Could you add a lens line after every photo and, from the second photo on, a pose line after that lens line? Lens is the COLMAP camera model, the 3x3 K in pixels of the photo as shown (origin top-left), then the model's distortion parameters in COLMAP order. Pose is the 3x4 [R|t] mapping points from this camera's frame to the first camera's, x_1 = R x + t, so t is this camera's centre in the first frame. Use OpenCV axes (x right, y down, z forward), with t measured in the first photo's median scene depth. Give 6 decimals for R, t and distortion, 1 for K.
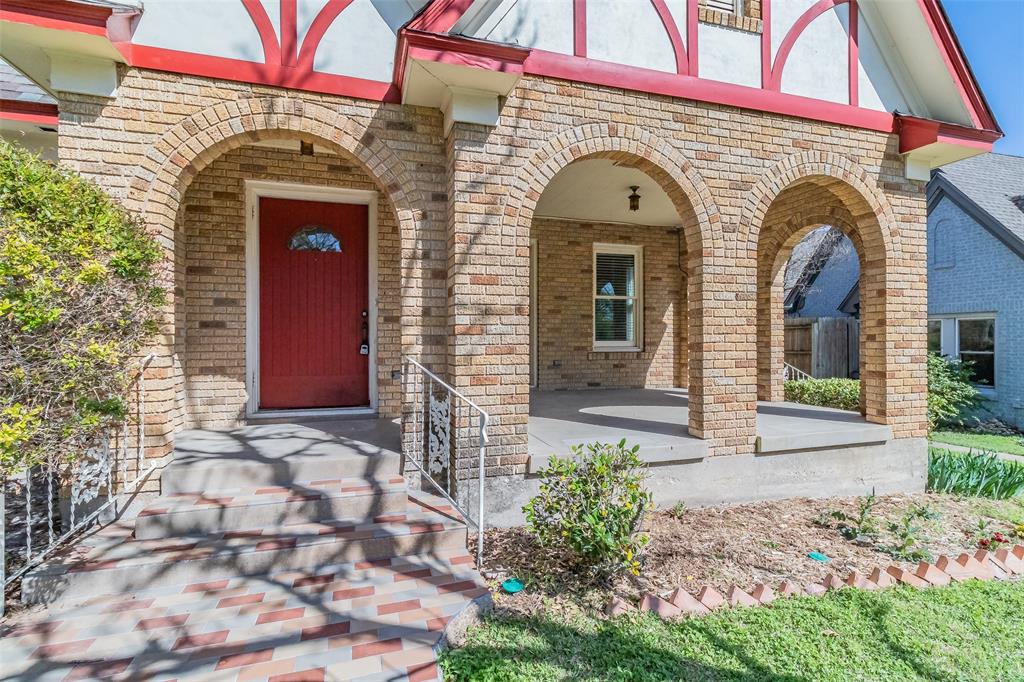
lens RADIAL K [[478.4, 0, 525.0], [0, 478.4, 339.8], [0, 0, 1]] dist [0.010939, -0.000100]
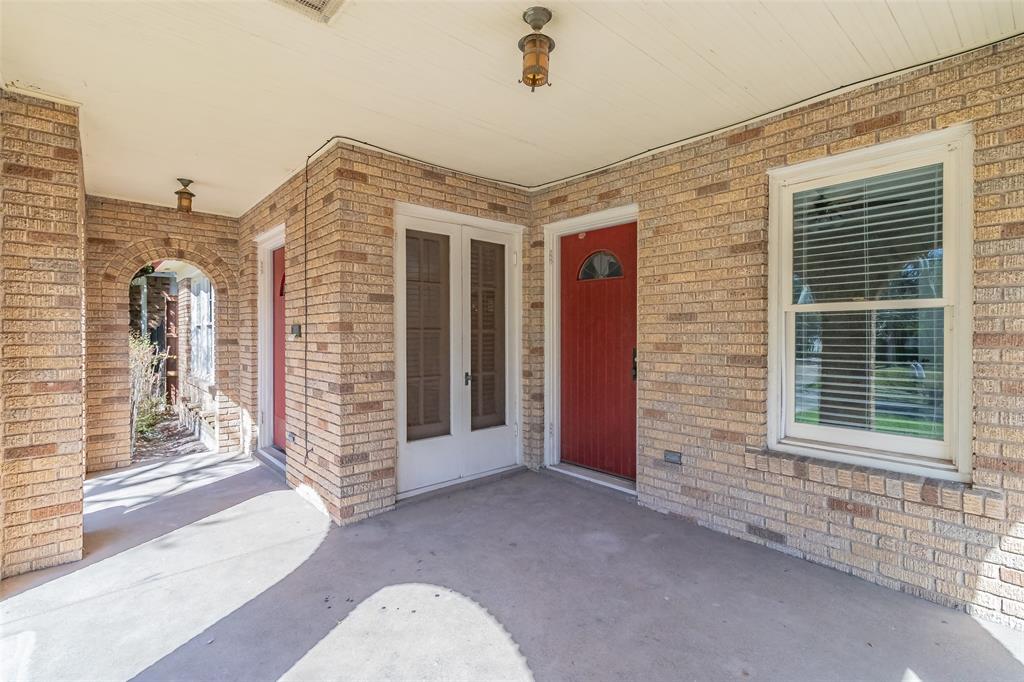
lens RADIAL K [[478.4, 0, 505.6], [0, 478.4, 333.0], [0, 0, 1]] dist [0.010939, -0.000100]
pose [[0.410045, -0.000526, -0.912065, 0.605223], [0.006170, 0.999979, 0.002197, -0.106664], [0.912044, -0.006529, 0.410040, 0.940013]]
